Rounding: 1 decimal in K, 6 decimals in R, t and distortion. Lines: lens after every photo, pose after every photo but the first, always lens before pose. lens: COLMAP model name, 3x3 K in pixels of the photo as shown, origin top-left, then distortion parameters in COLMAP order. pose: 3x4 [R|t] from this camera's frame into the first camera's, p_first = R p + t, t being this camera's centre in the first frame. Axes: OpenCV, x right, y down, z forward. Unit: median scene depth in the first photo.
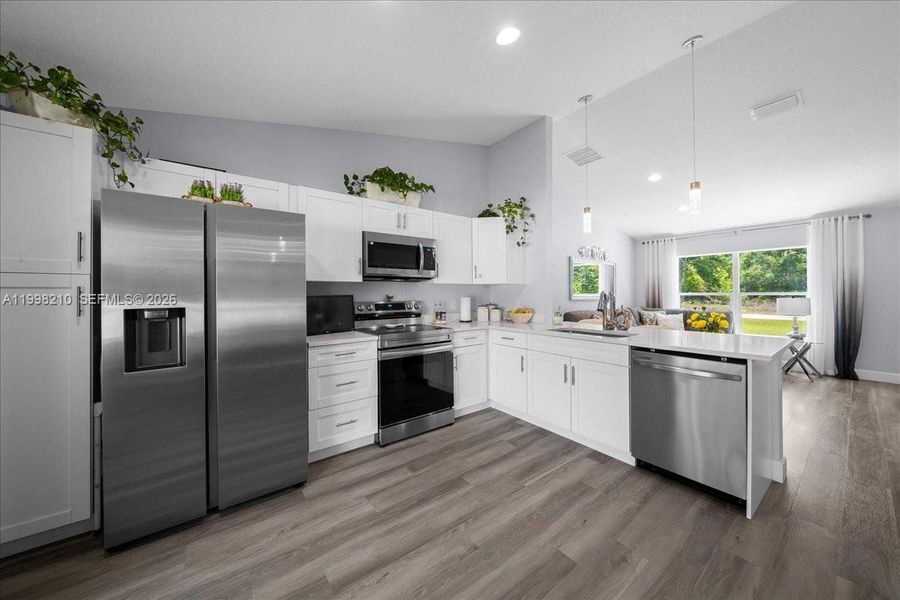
lens RADIAL K [[318.4, 0, 451.0], [0, 318.4, 291.6], [0, 0, 1]] dist [-0.001057, -0.000131]
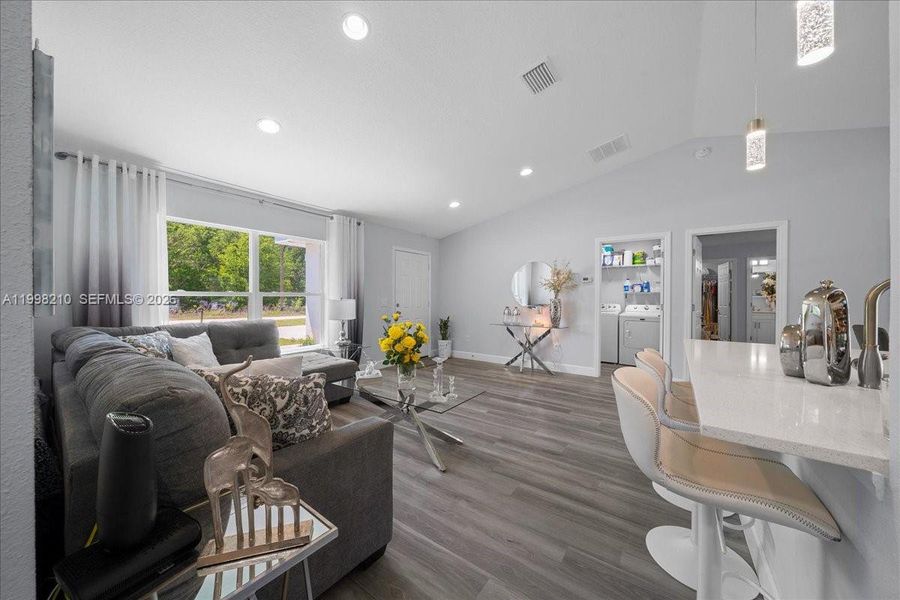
lens RADIAL K [[310.6, 0, 450.0], [0, 310.6, 300.0], [0, 0, 1]] dist [-0.001371, -0.000018]
pose [[-0.279332, -0.004938, 0.960182, 0.228240], [-0.009980, 0.999948, 0.002239, 0.020481], [-0.960143, -0.008957, -0.279367, 1.199622]]
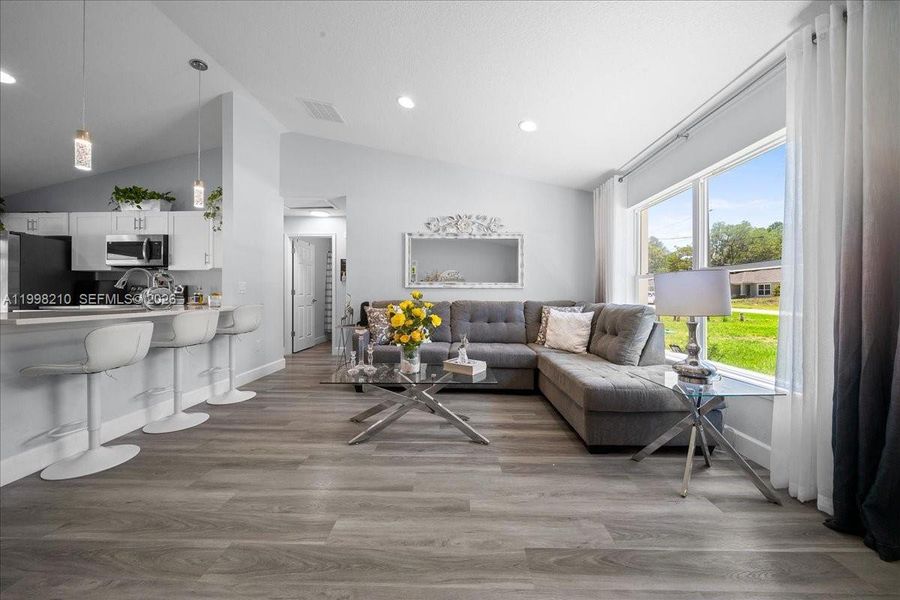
lens RADIAL K [[312.9, 0, 451.7], [0, 312.9, 295.8], [0, 0, 1]] dist [-0.002752, -0.000184]
pose [[0.778021, 0.003964, -0.628226, 1.371384], [0.001273, 0.999968, 0.007887, 0.057187], [0.628237, -0.006936, 0.777991, 0.656728]]
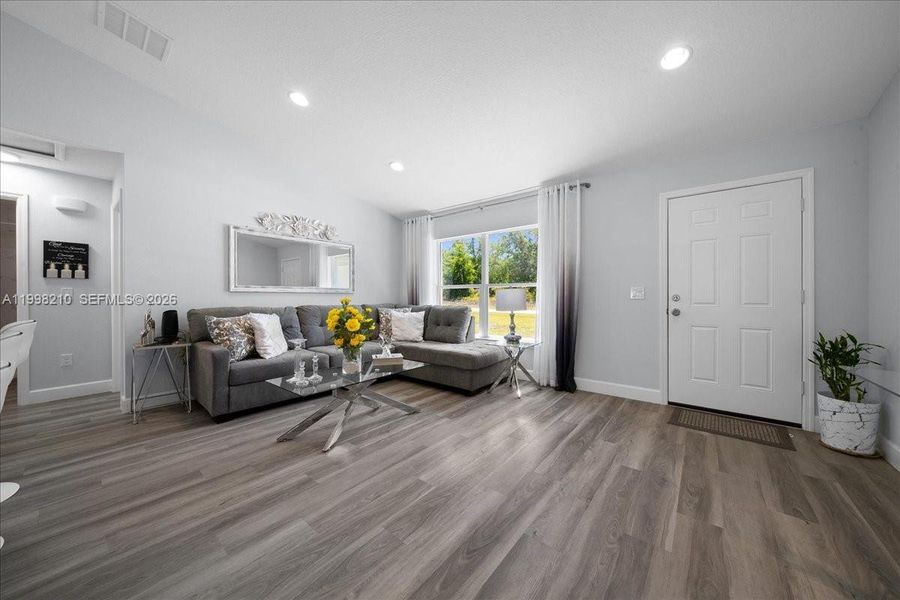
lens RADIAL K [[312.9, 0, 451.7], [0, 312.9, 295.8], [0, 0, 1]] dist [-0.002752, -0.000184]
pose [[0.973722, 0.001956, 0.227731, 0.963942], [-0.003258, 0.999980, 0.005342, 0.042824], [-0.227716, -0.005944, 0.973709, 0.373411]]
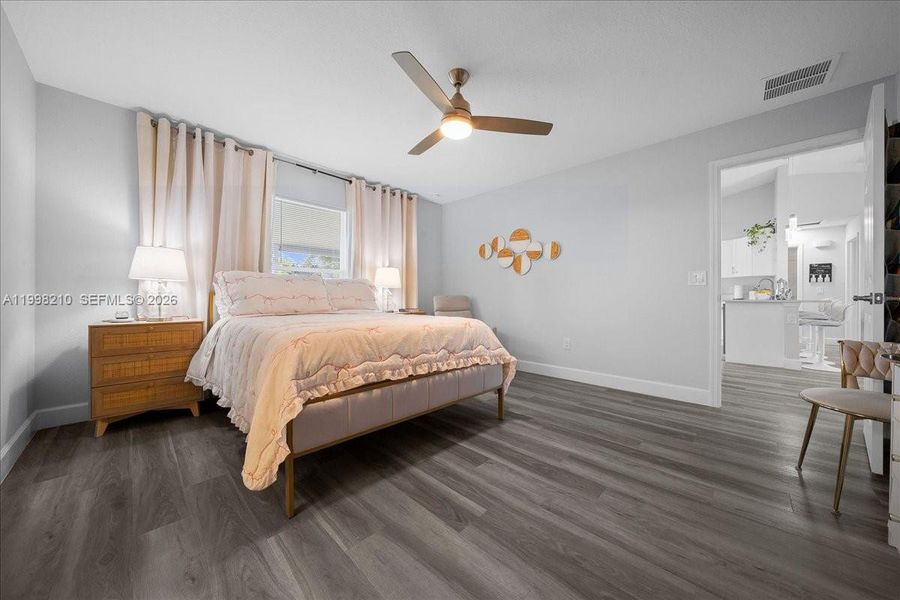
lens RADIAL K [[312.9, 0, 451.7], [0, 312.9, 295.8], [0, 0, 1]] dist [-0.002752, -0.000184]
pose [[0.153365, 0.000763, -0.988169, 1.477680], [0.001390, 0.999999, 0.000987, 0.071395], [0.988169, -0.001525, 0.153364, -0.773218]]
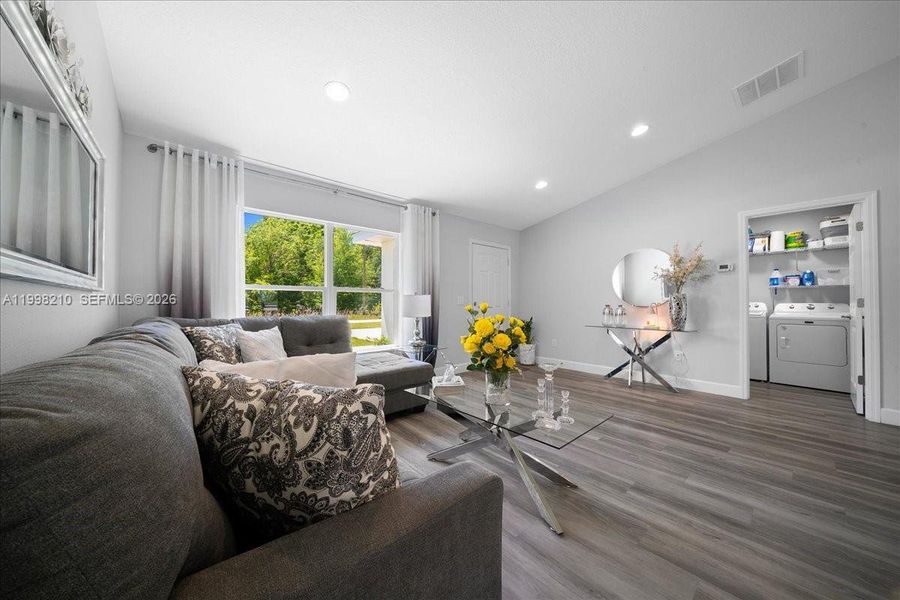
lens RADIAL K [[307.7, 0, 451.4], [0, 307.7, 299.7], [0, 0, 1]] dist [-0.000906, -0.000186]
pose [[-0.060867, 0.015200, 0.998030, 0.400542], [-0.007485, 0.999849, -0.015685, 0.054054], [-0.998118, -0.008425, -0.060744, 1.207175]]
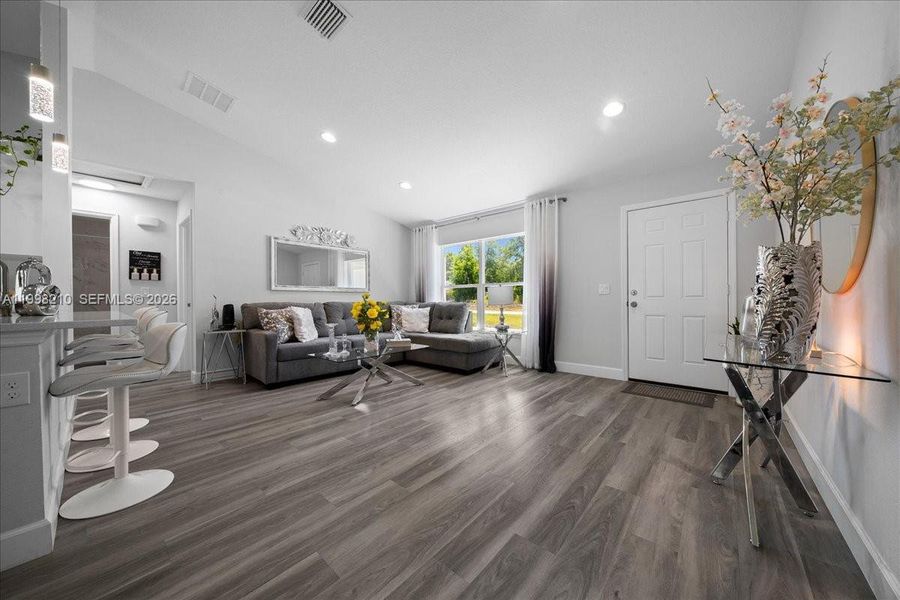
lens RADIAL K [[310.6, 0, 450.0], [0, 310.6, 300.0], [0, 0, 1]] dist [-0.001371, -0.000018]
pose [[0.981151, -0.002517, 0.193225, 0.956194], [0.001092, 0.999971, 0.007484, 0.065815], [-0.193238, -0.007132, 0.981126, 0.182998]]
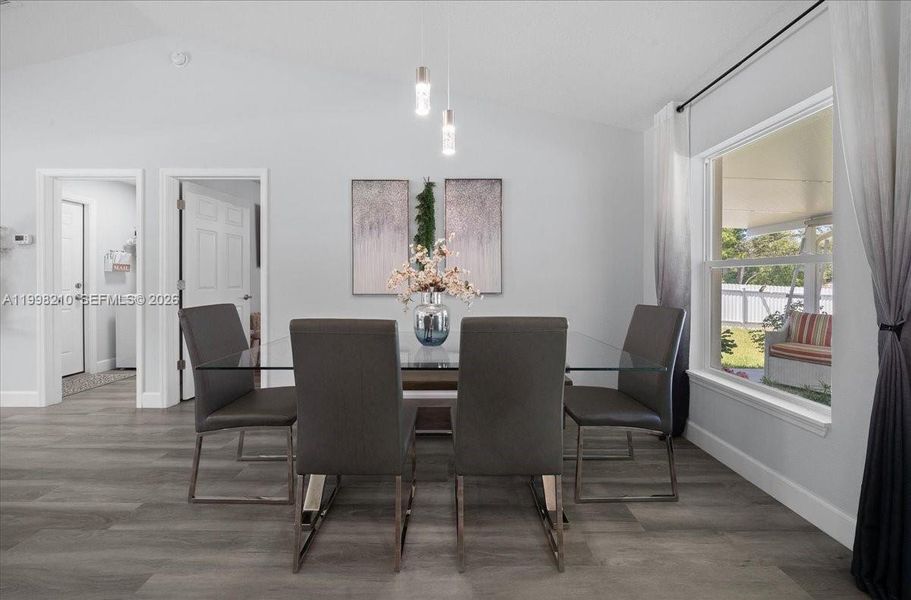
lens RADIAL K [[329.4, 0, 454.6], [0, 329.4, 281.0], [0, 0, 1]] dist [0.000449, 0.000075]
pose [[-0.795820, -0.000904, 0.605532, 0.018964], [-0.003085, 0.999992, -0.002562, 0.031693], [-0.605525, -0.003907, -0.795817, 0.306759]]
